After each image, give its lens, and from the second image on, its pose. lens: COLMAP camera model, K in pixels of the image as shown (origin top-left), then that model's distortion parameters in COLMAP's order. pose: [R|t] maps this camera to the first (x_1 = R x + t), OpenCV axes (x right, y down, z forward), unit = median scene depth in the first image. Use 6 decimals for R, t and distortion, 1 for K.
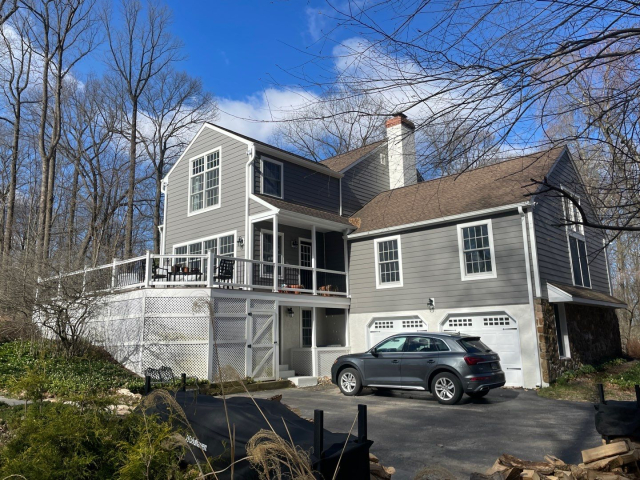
lens RADIAL K [[488.3, 0, 320.0], [0, 488.3, 240.0], [0, 0, 1]] dist [0.069614, -0.000500]
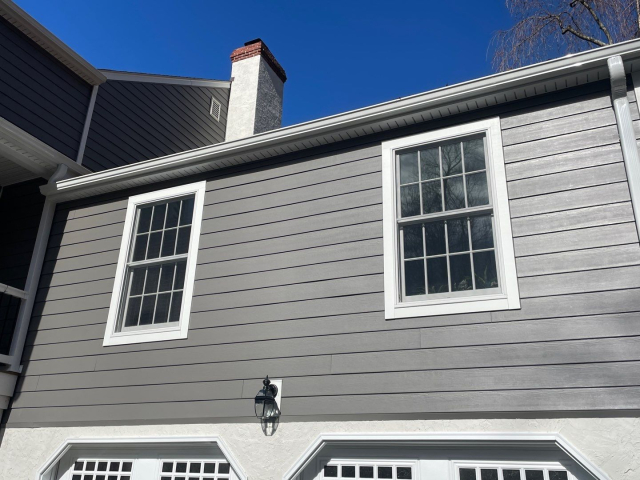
lens RADIAL K [[542.6, 0, 320.0], [0, 542.6, 240.0], [0, 0, 1]] dist [0.036277, 0.005588]
pose [[0.954581, 0.162746, 0.249576, 0.151480], [-0.104411, 0.967245, -0.231378, 0.102969], [-0.279057, 0.194811, 0.940306, 0.639887]]
